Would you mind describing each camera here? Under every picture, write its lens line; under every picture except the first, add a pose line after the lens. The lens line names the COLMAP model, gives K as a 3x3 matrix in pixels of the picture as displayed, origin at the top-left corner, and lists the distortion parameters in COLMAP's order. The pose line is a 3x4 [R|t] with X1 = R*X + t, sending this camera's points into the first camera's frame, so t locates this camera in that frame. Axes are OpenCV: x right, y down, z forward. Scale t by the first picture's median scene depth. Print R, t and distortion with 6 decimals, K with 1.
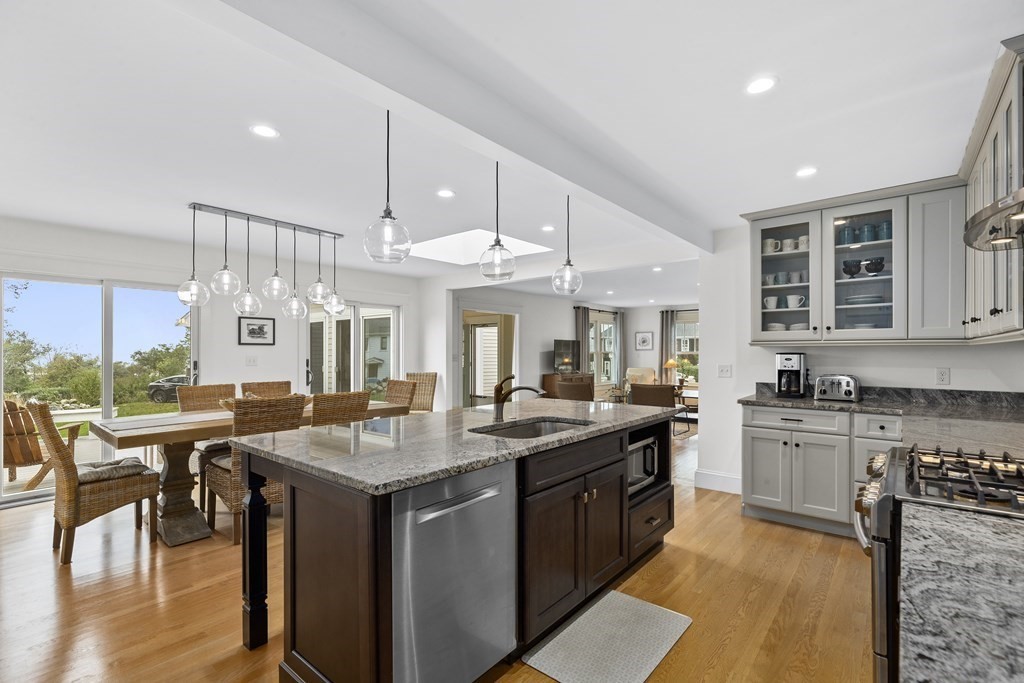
lens RADIAL K [[473.3, 0, 510.7], [0, 473.3, 346.8], [0, 0, 1]] dist [0.002213, 0.001720]
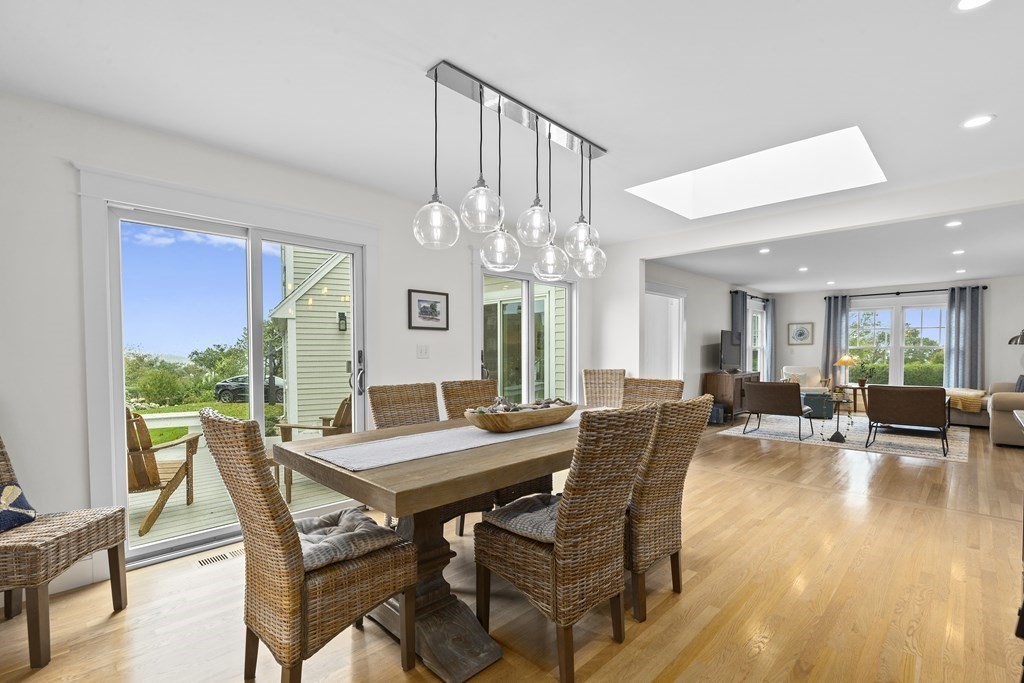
lens RADIAL K [[473.3, 0, 507.7], [0, 473.3, 364.0], [0, 0, 1]] dist [0.002213, 0.001720]
pose [[0.997310, 0.000471, -0.073301, -0.196594], [0.002041, 0.999413, 0.034194, 0.013036], [0.073274, -0.034251, 0.996724, 0.154956]]
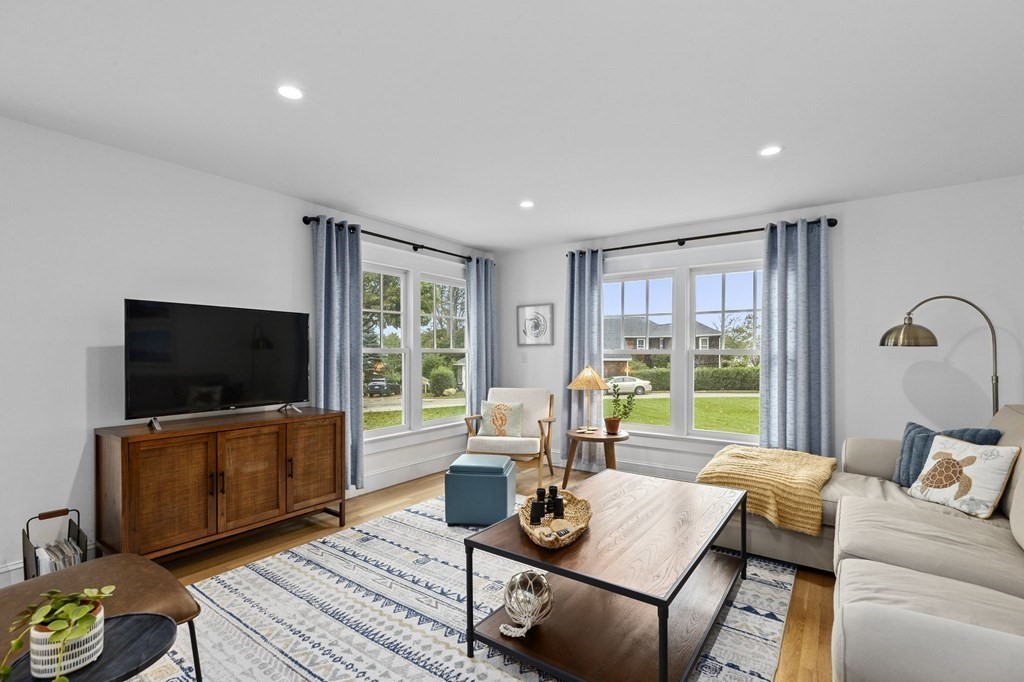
lens RADIAL K [[456.6, 0, 513.4], [0, 456.6, 355.9], [0, 0, 1]] dist [-0.005810, 0.000018]
pose [[0.996924, -0.000388, 0.078370, 0.267458], [-0.000837, 0.999878, 0.015591, 0.011187], [-0.078367, -0.015609, 0.996802, 0.676699]]
